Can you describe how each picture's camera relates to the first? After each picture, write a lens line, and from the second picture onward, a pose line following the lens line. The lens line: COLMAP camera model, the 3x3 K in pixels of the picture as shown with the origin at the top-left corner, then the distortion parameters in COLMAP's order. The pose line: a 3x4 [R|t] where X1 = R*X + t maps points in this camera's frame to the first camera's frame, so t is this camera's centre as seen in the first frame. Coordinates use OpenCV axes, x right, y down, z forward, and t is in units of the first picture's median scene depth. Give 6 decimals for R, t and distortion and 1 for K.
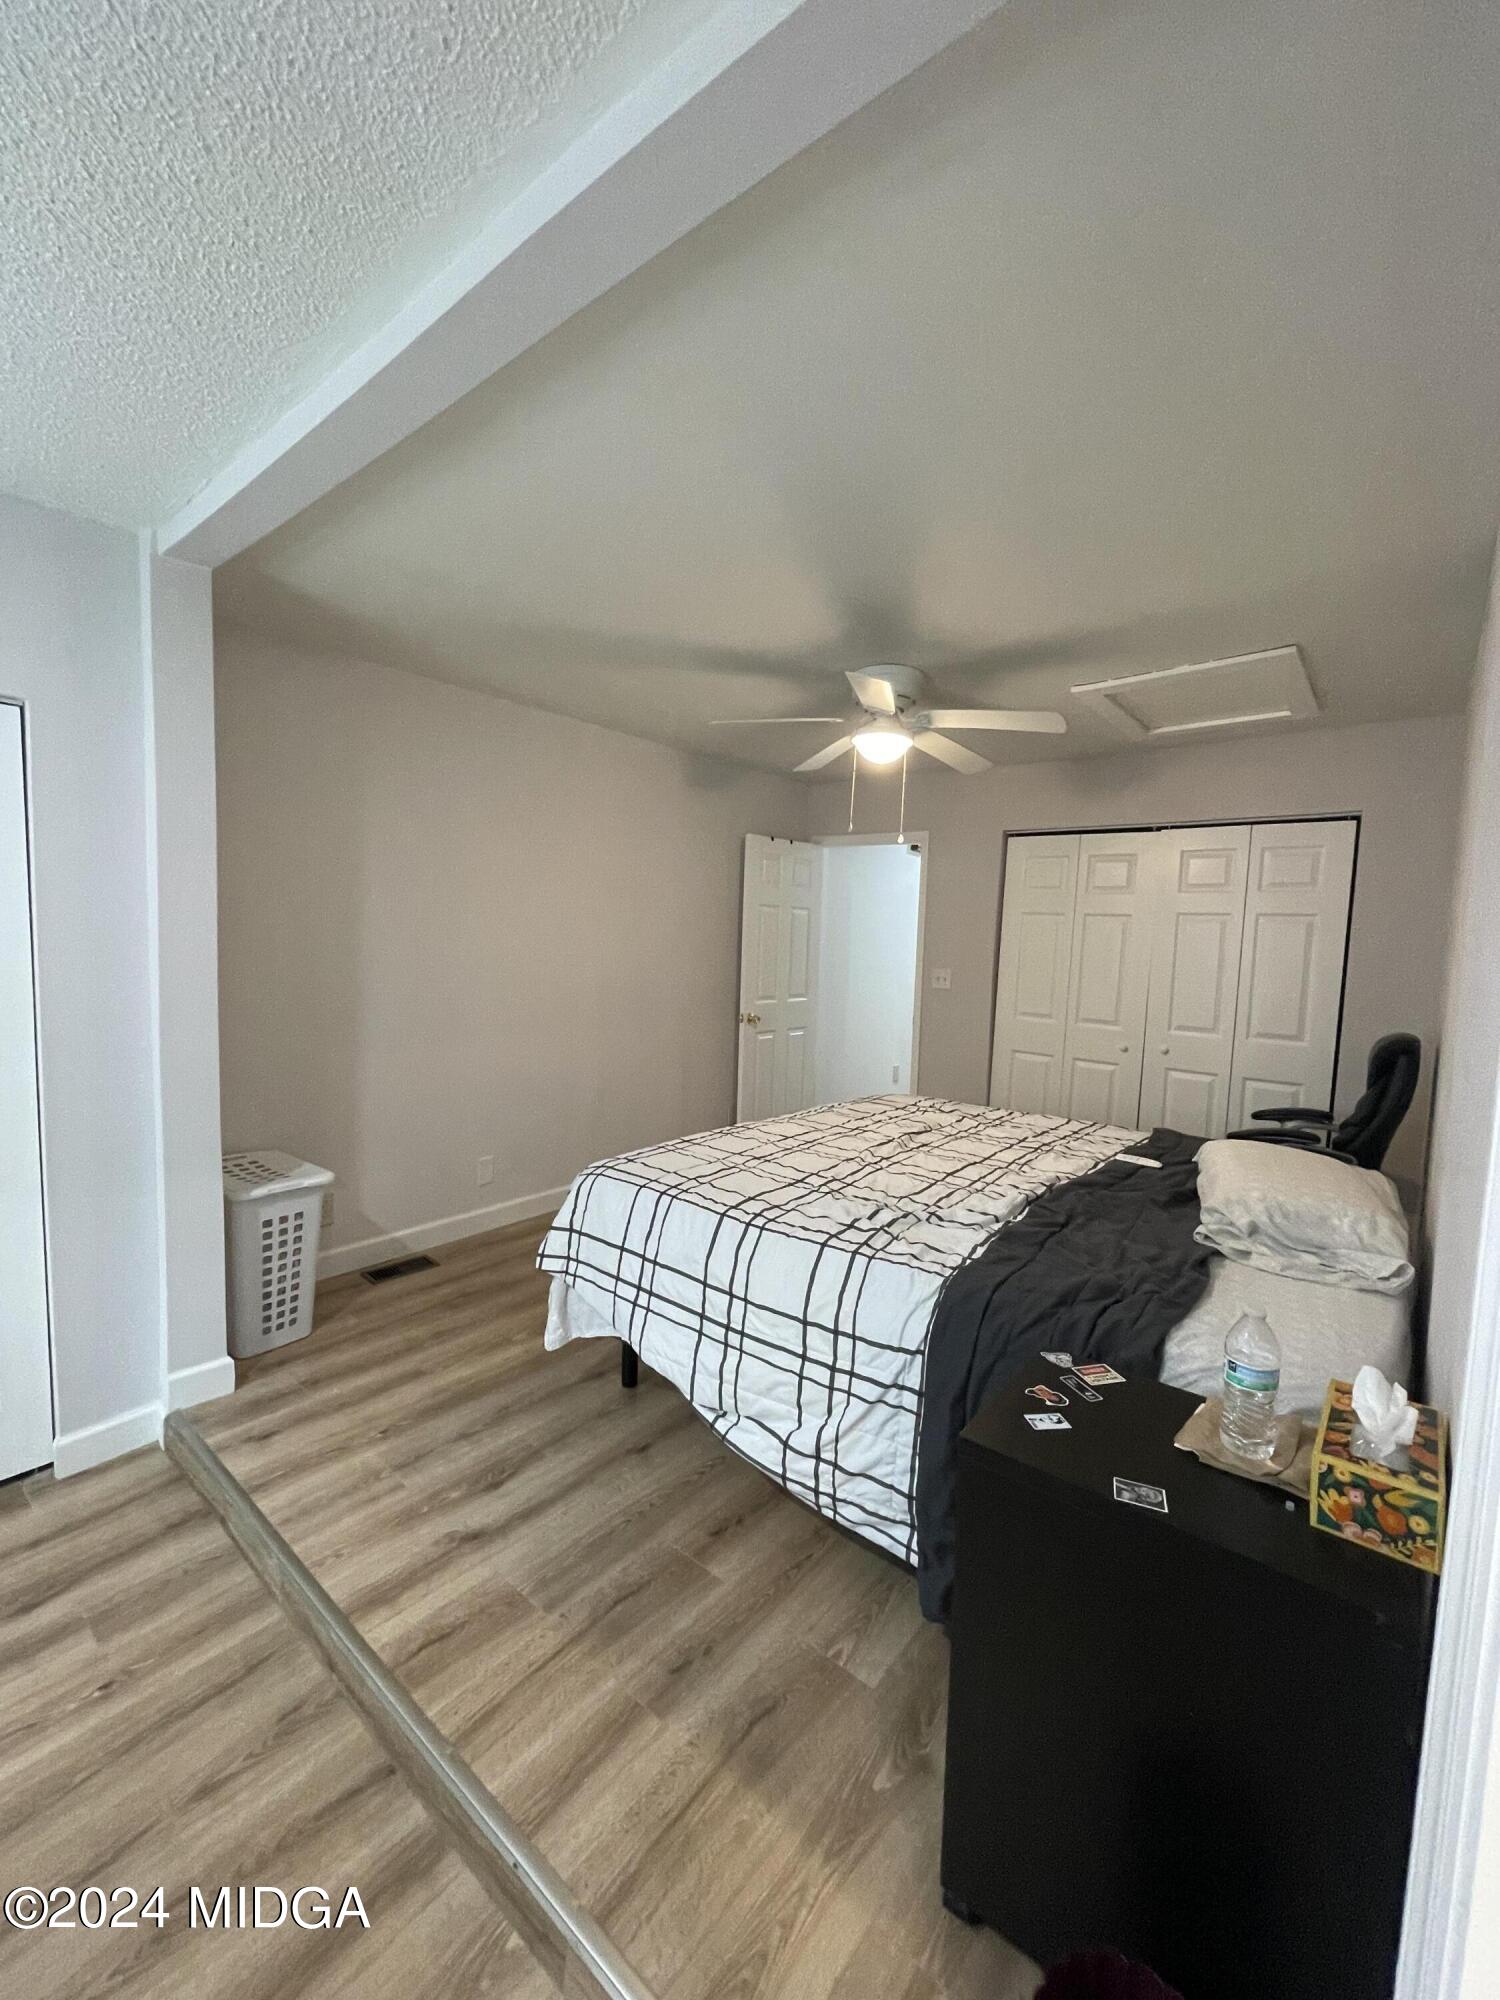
lens RADIAL K [[806.1, 0, 752.1], [0, 806.1, 1001.4], [0, 0, 1]] dist [-0.003095, -0.000810]
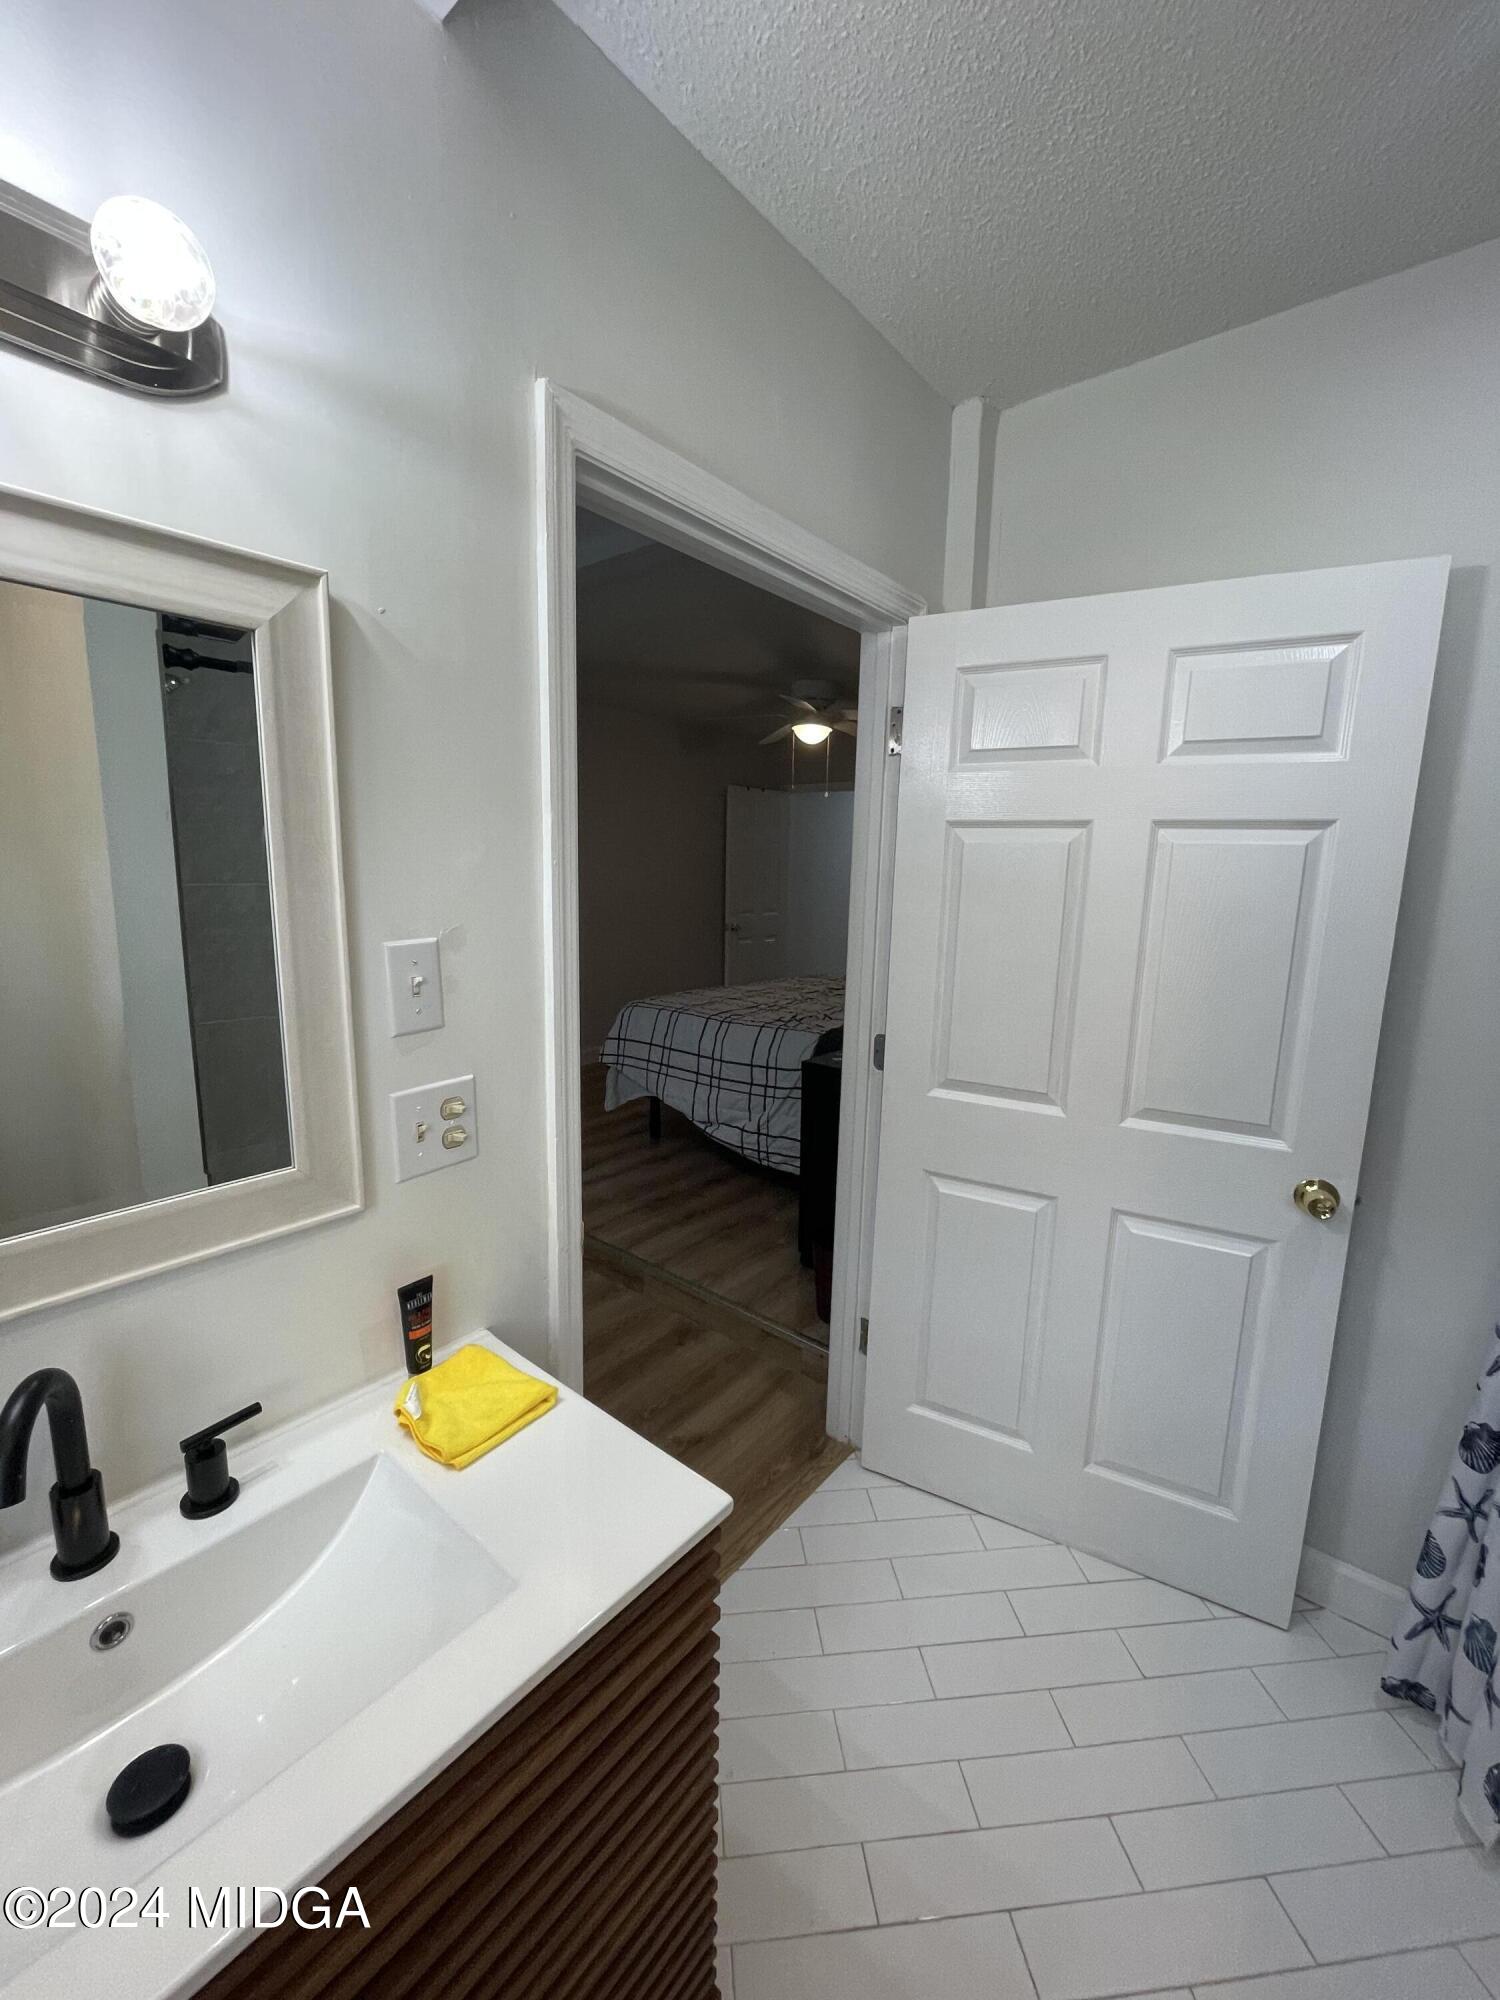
lens RADIAL K [[806.1, 0, 745.7], [0, 806.1, 1006.6], [0, 0, 1]] dist [-0.003095, -0.000810]
pose [[0.999887, -0.013400, -0.006745, 0.060447], [0.013924, 0.996297, 0.084846, 0.093162], [0.005583, -0.084931, 0.996371, -0.790453]]
